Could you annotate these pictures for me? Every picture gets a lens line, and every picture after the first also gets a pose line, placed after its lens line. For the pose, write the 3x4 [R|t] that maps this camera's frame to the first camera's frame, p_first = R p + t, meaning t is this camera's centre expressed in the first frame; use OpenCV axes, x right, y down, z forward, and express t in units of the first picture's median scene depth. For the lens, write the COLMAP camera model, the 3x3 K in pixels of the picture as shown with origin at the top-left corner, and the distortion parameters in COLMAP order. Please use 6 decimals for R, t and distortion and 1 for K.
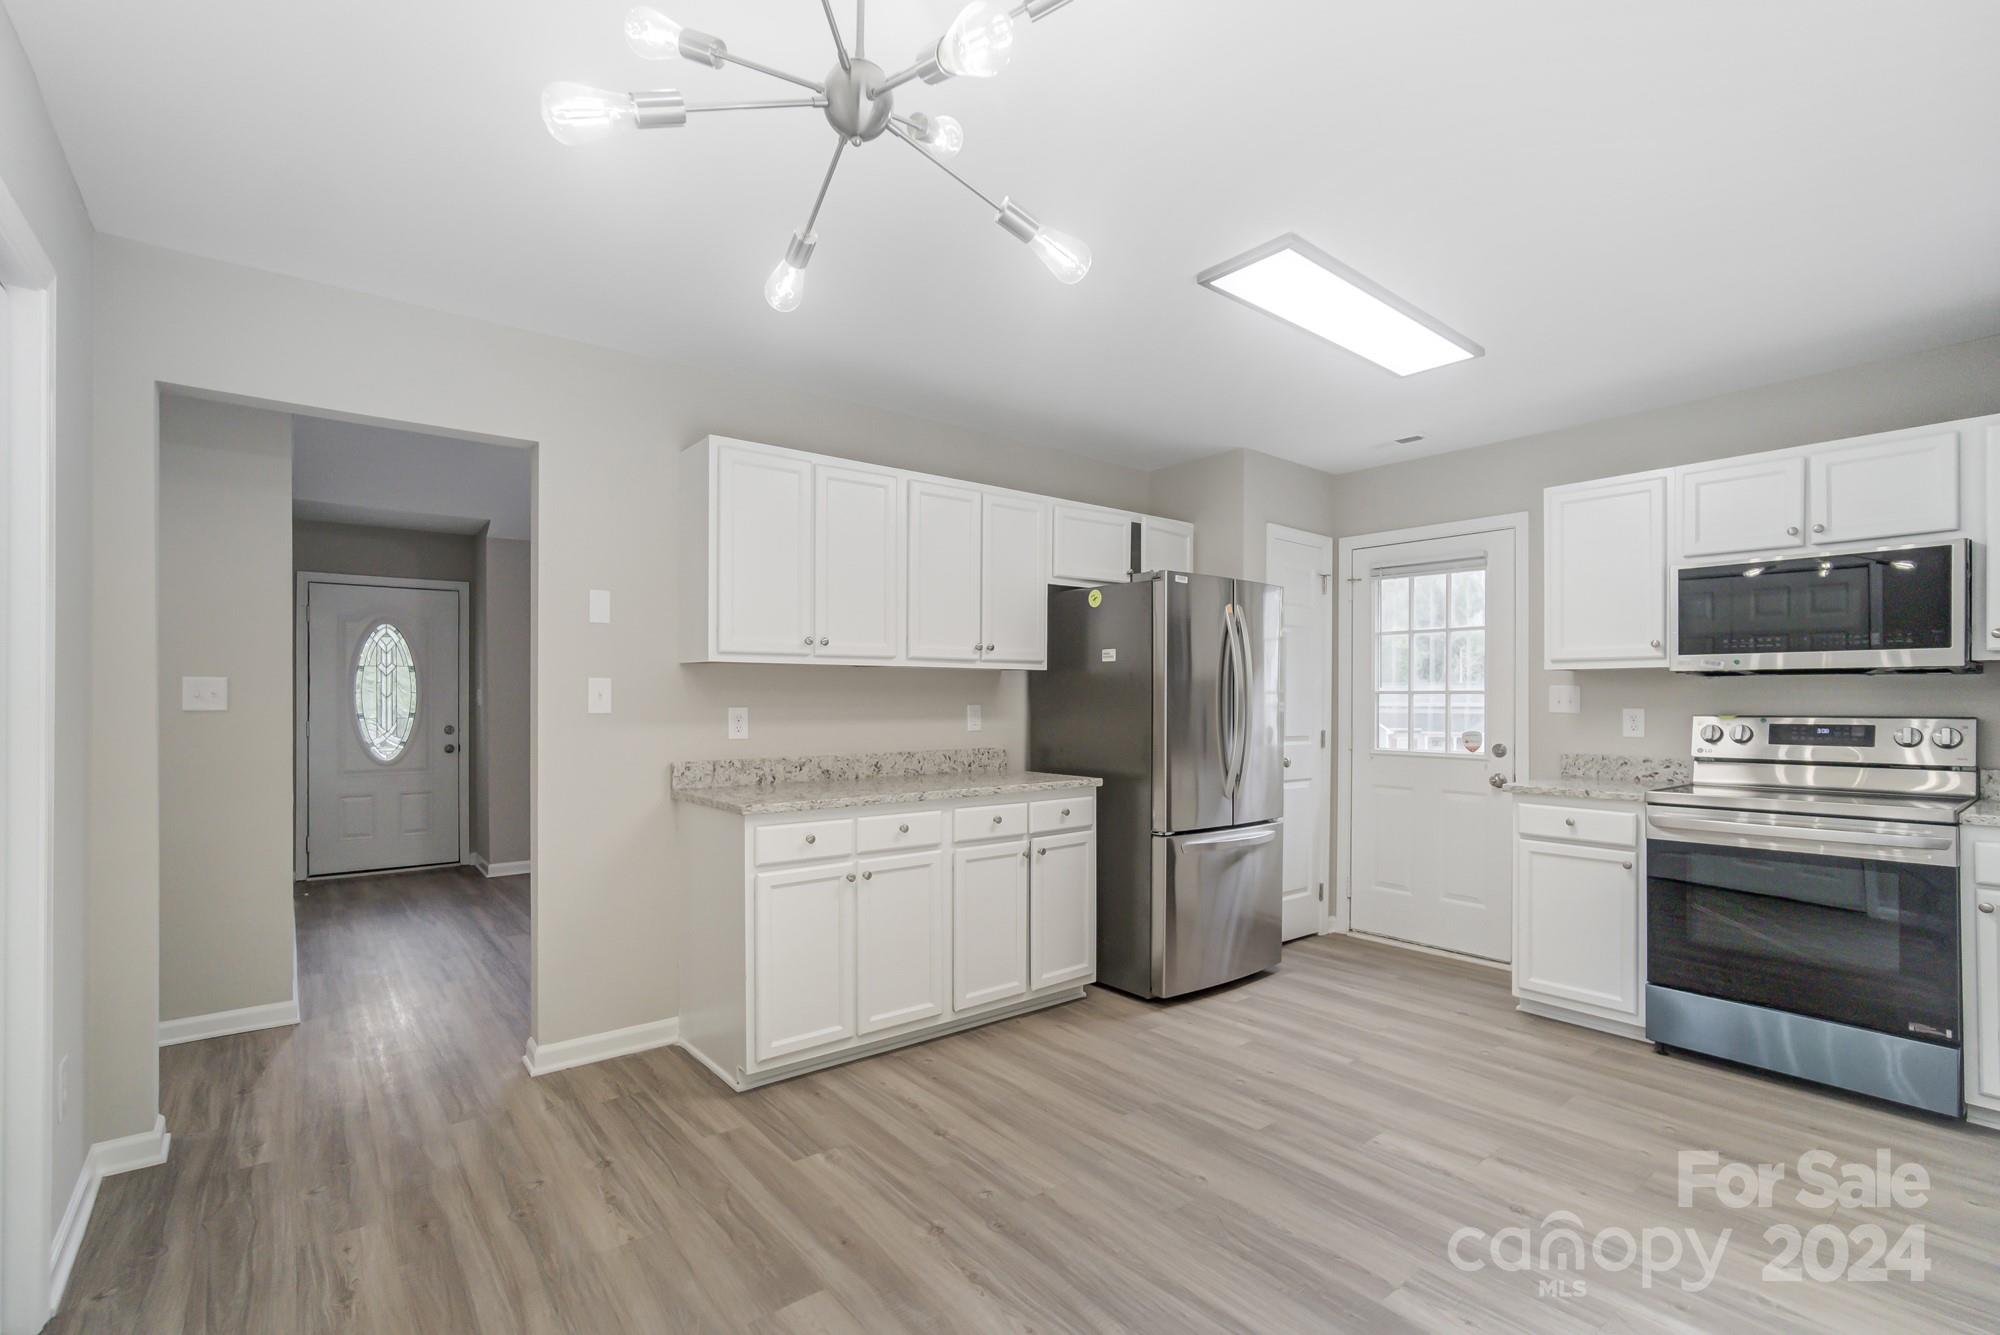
lens RADIAL K [[894.9, 0, 984.2], [0, 894.9, 694.5], [0, 0, 1]] dist [-0.023833, 0.012759]
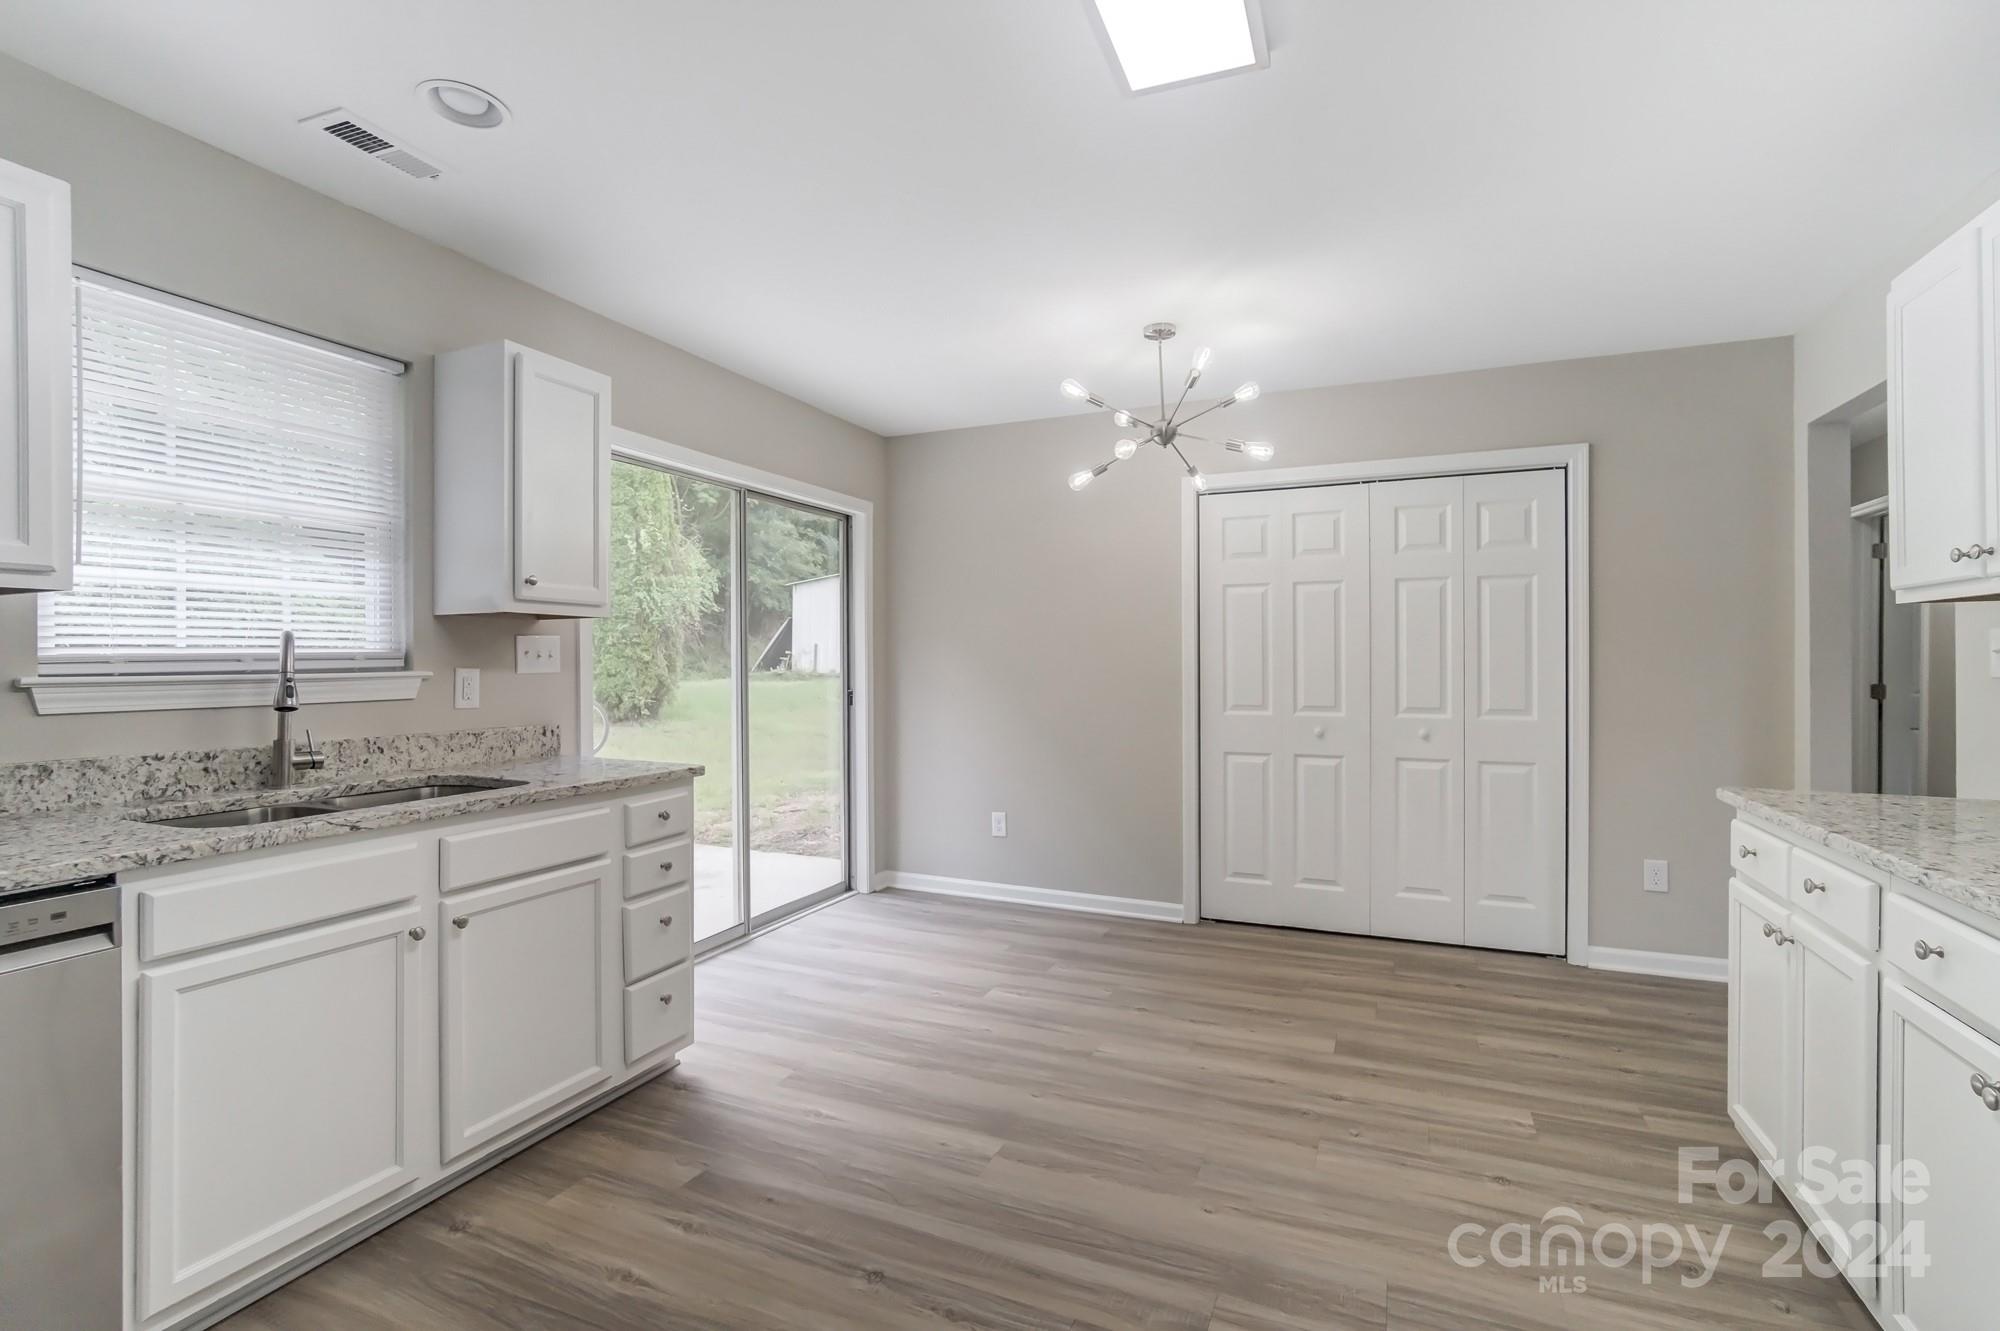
lens RADIAL K [[924.9, 0, 996.0], [0, 924.9, 661.7], [0, 0, 1]] dist [-0.001945, 0.000068]
pose [[-0.879793, 0.000827, -0.475355, 0.606127], [0.001024, 0.999999, -0.000155, 0.007304], [0.475355, -0.000623, -0.879794, 1.203326]]
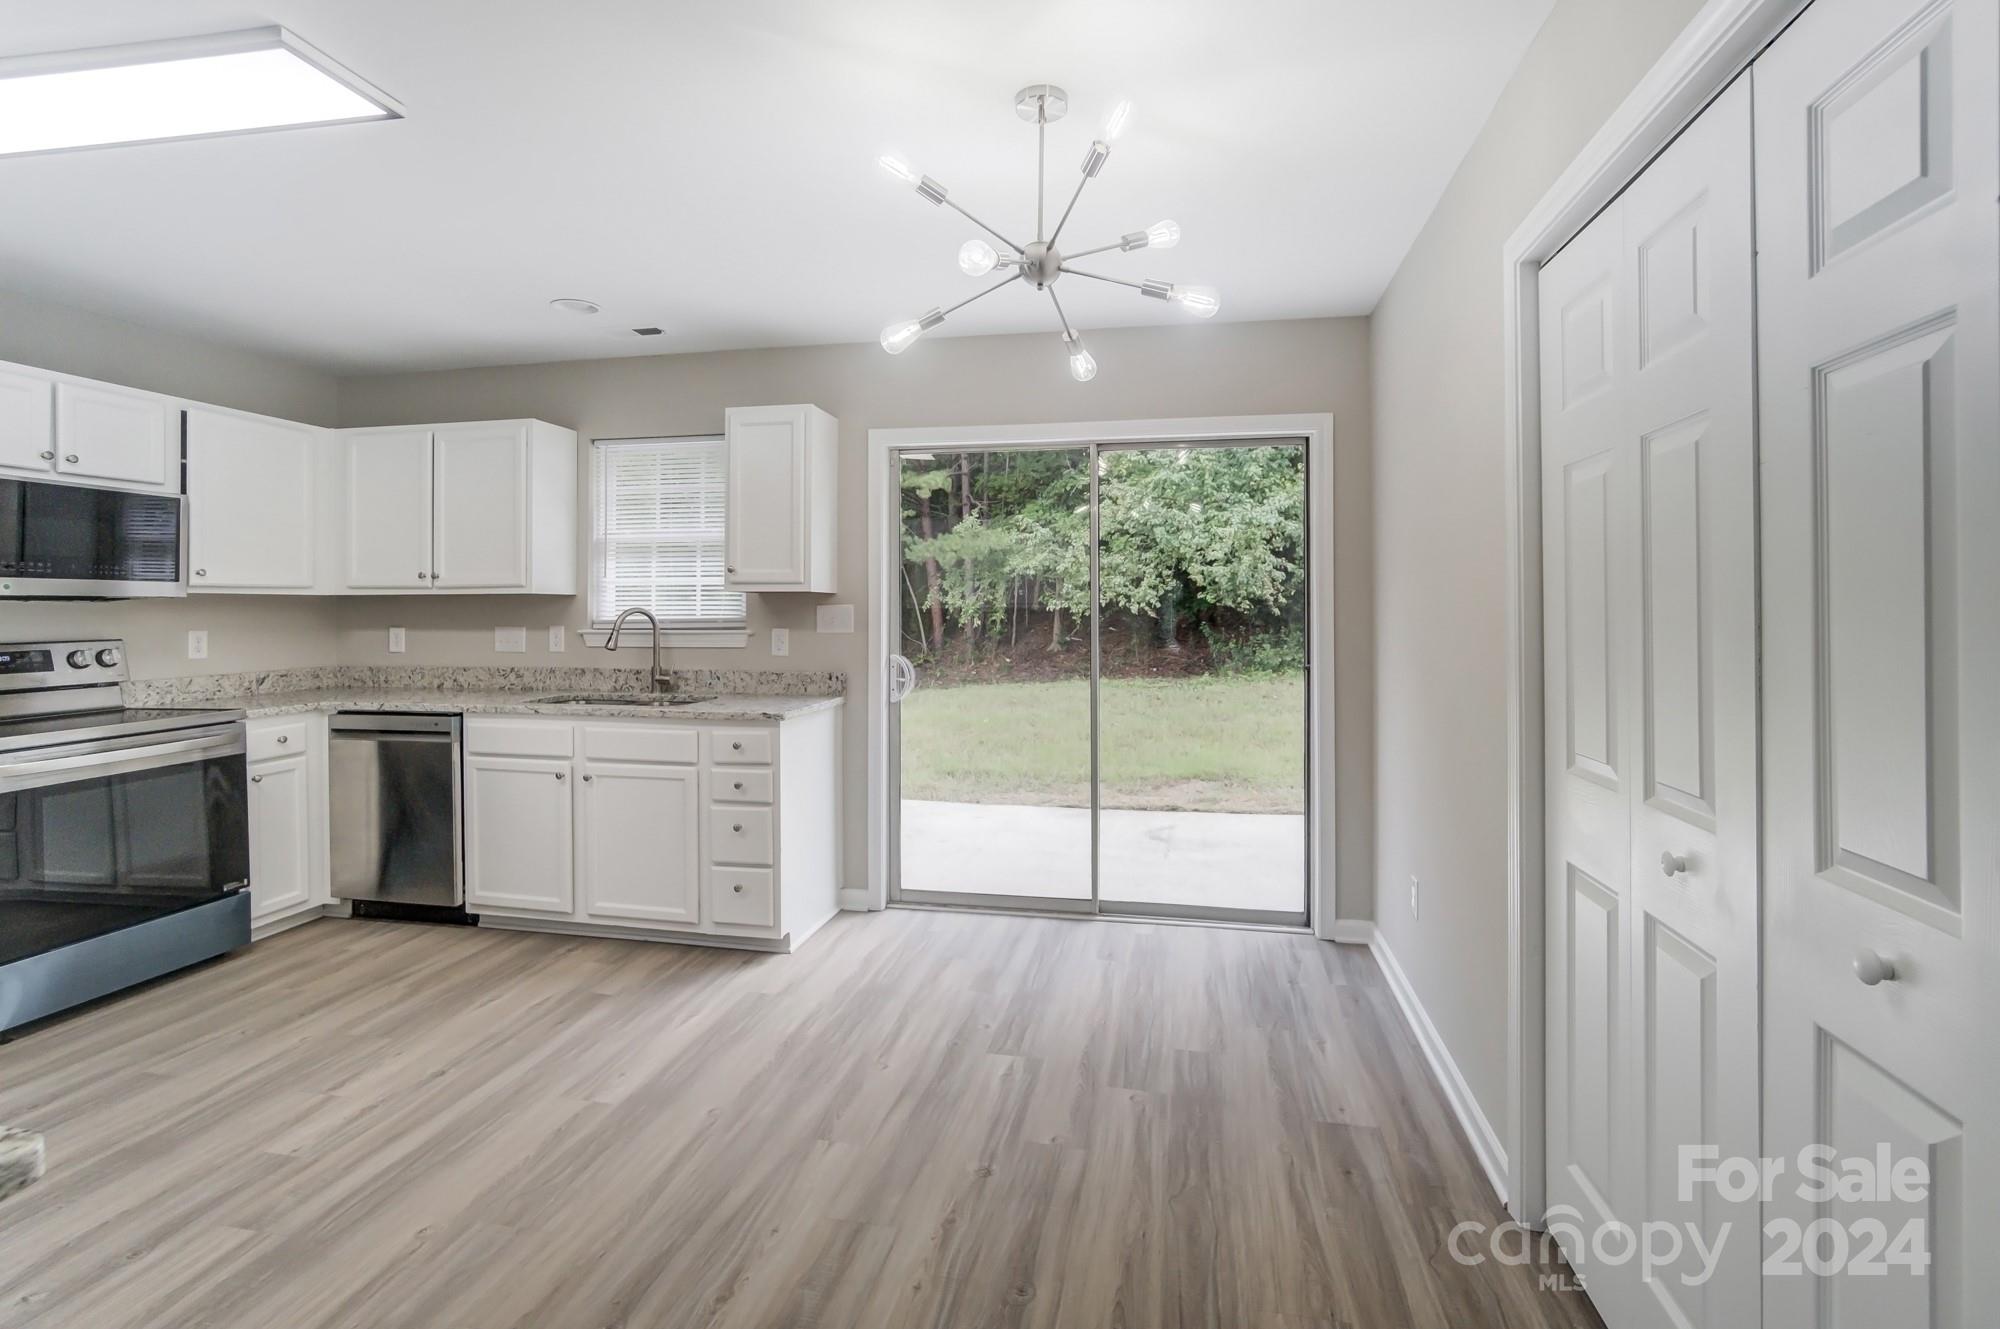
lens RADIAL K [[939.1, 0, 997.0], [0, 939.1, 611.5], [0, 0, 1]] dist [-0.002575, 0.000721]
pose [[-0.642459, -0.003789, 0.766311, -0.525628], [-0.001626, 0.999992, 0.003581, -0.015510], [-0.766318, 0.001055, -0.642460, 0.815223]]
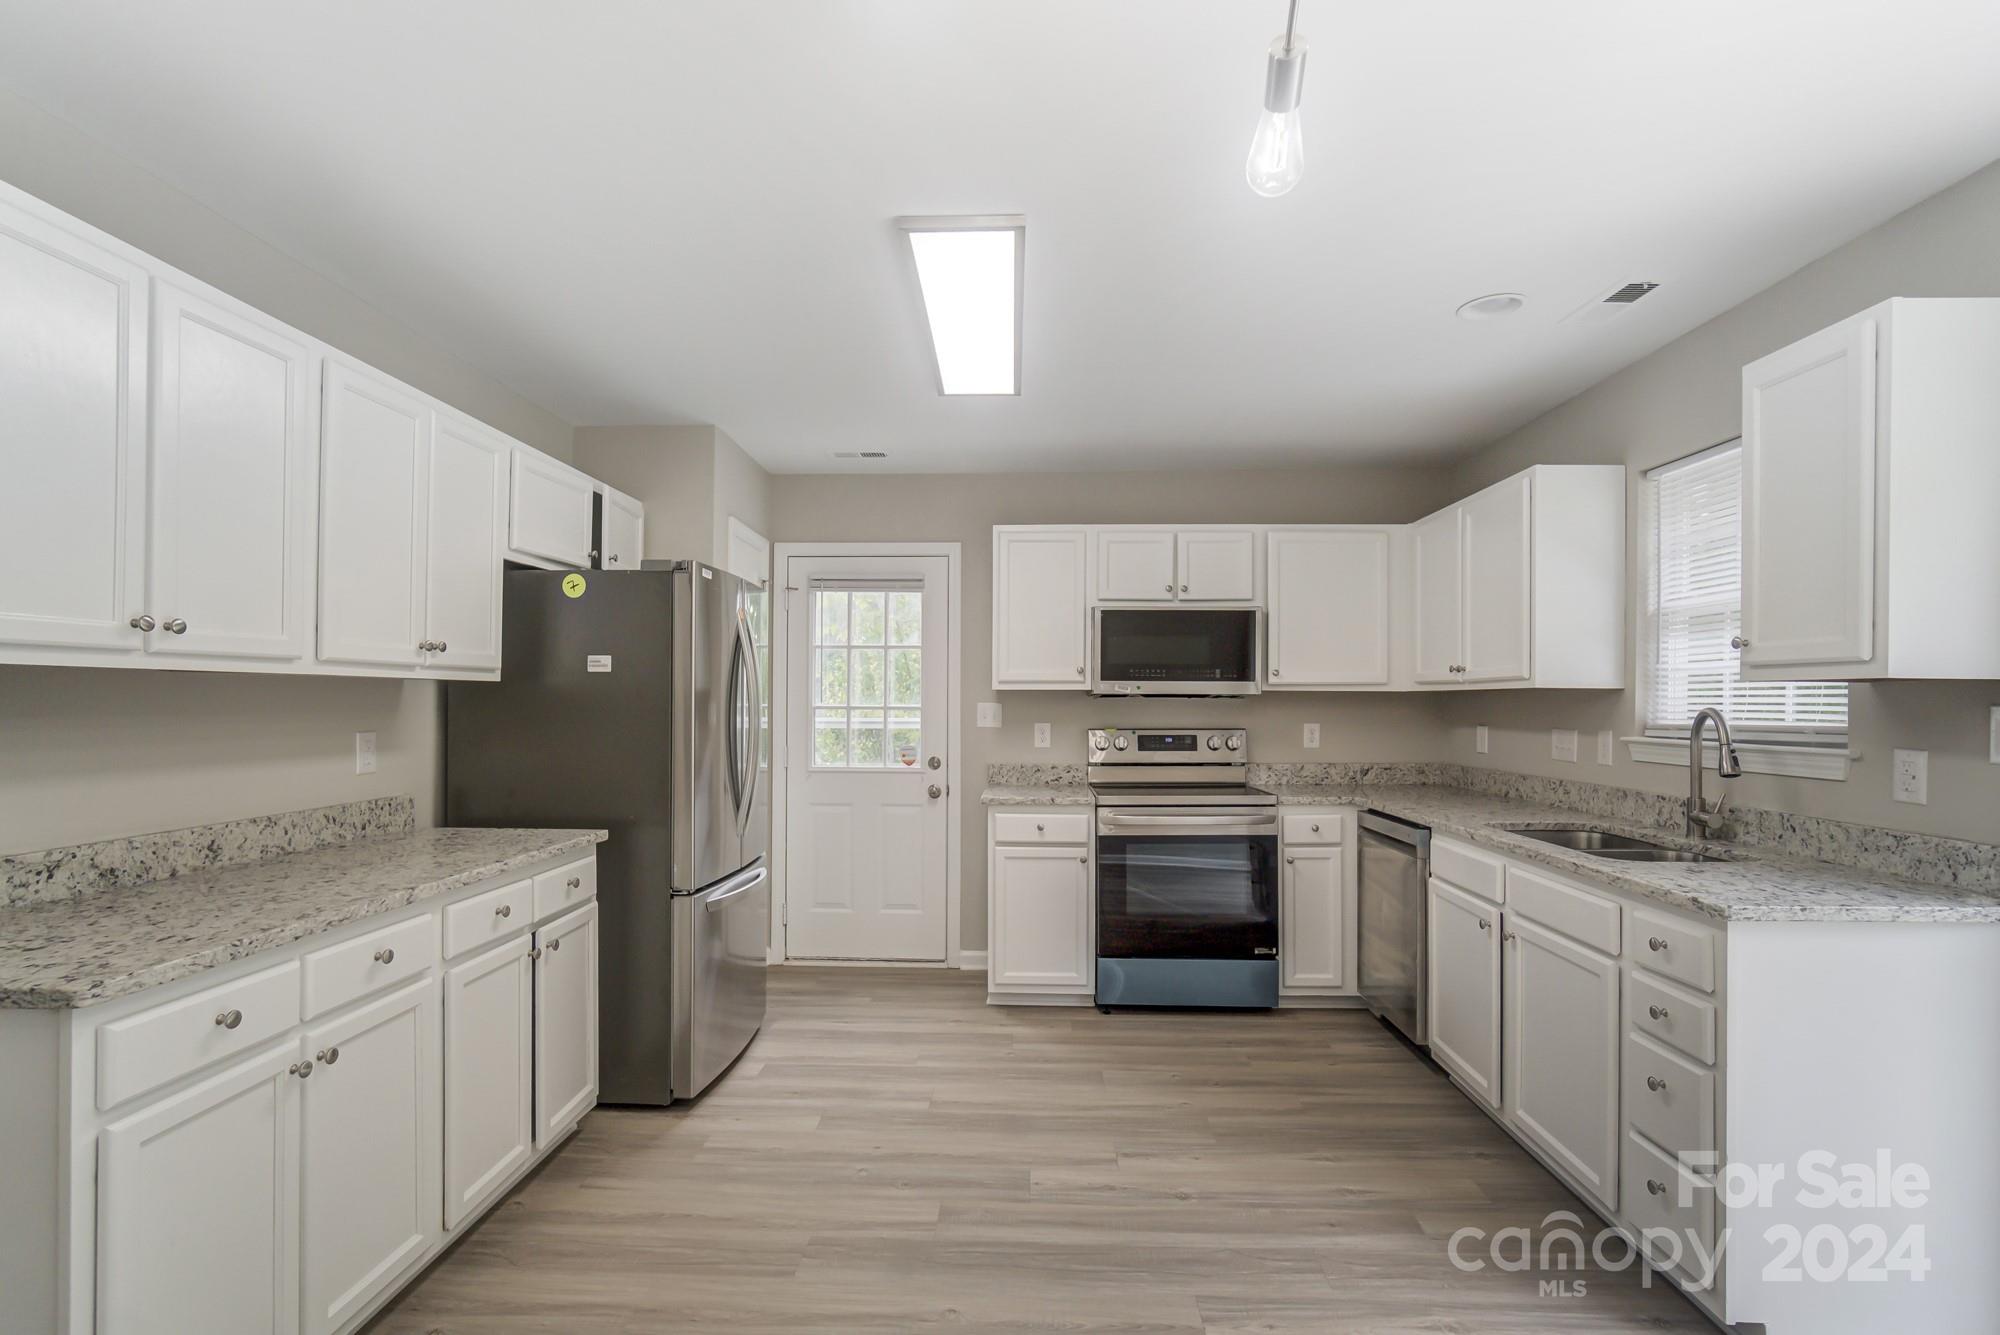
lens RADIAL K [[914.9, 0, 985.7], [0, 914.9, 700.1], [0, 0, 1]] dist [-0.026926, 0.013530]
pose [[0.655911, 0.001885, 0.754836, -0.265311], [-0.005462, 0.999983, 0.002249, -0.019801], [-0.754819, -0.005598, 0.655910, 0.302089]]
